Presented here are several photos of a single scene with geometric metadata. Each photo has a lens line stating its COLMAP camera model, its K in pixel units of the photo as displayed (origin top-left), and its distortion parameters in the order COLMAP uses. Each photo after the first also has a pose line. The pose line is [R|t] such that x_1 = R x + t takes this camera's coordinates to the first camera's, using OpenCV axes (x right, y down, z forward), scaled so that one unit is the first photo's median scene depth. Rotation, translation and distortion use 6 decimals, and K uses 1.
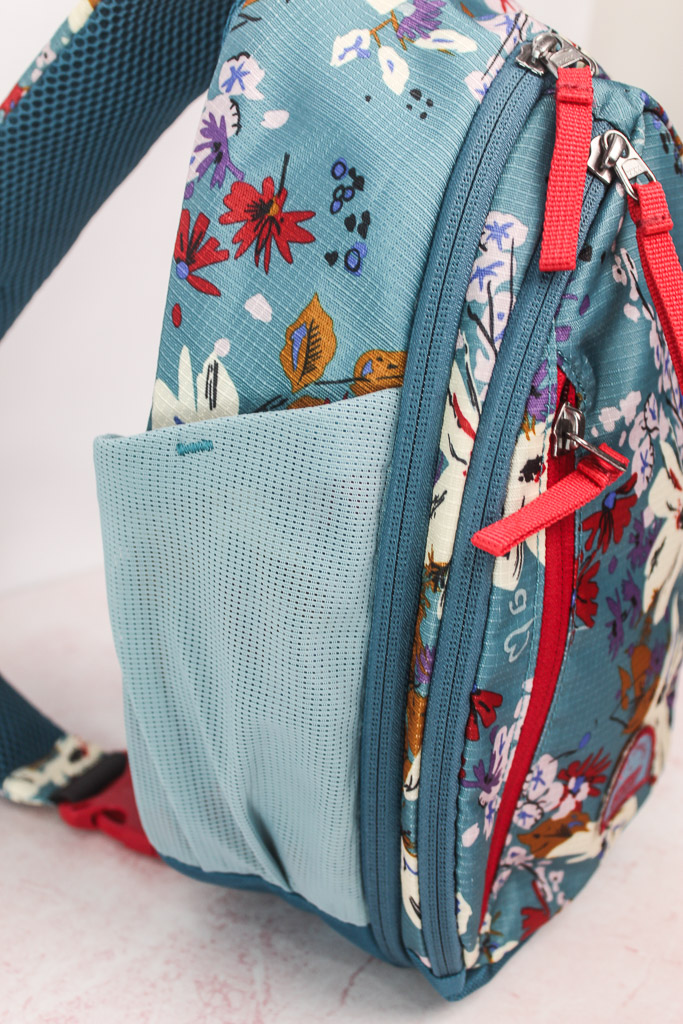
lens RADIAL K [[1291.6, 0, 405.8], [0, 1291.6, 511.9], [0, 0, 1]] dist [-0.003549, -0.010415]
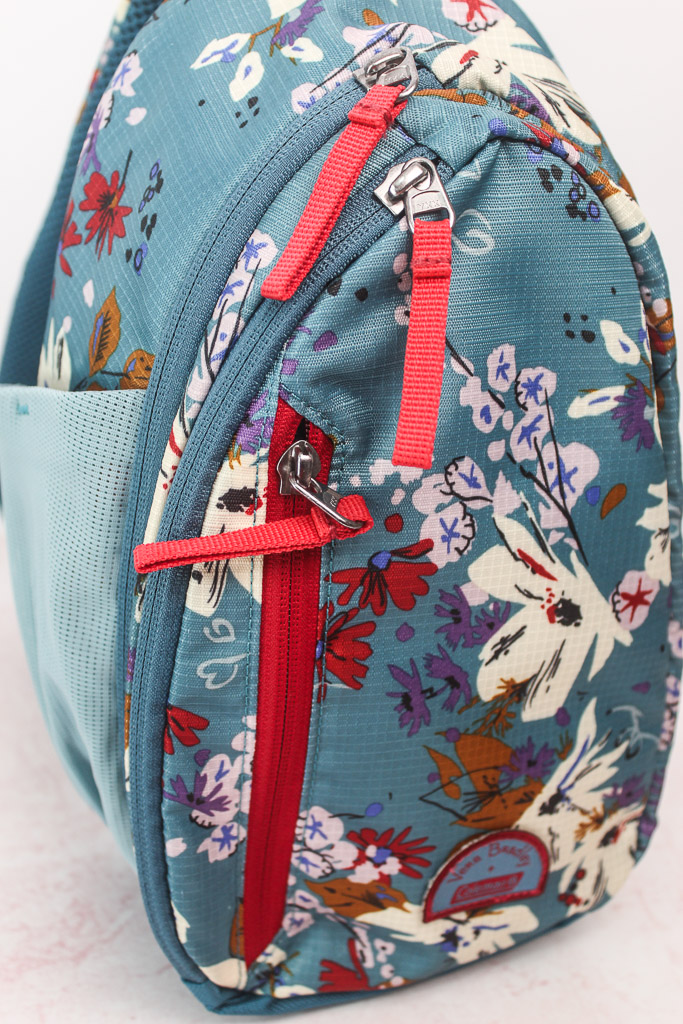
lens RADIAL K [[1319.1, 0, 340.5], [0, 1319.1, 531.6], [0, 0, 1]] dist [-0.014144, -0.008220]
pose [[0.816072, 0.245707, -0.523120, 0.625227], [-0.232857, 0.968197, 0.091499, -0.108216], [0.528965, 0.047142, 0.847333, 0.191921]]
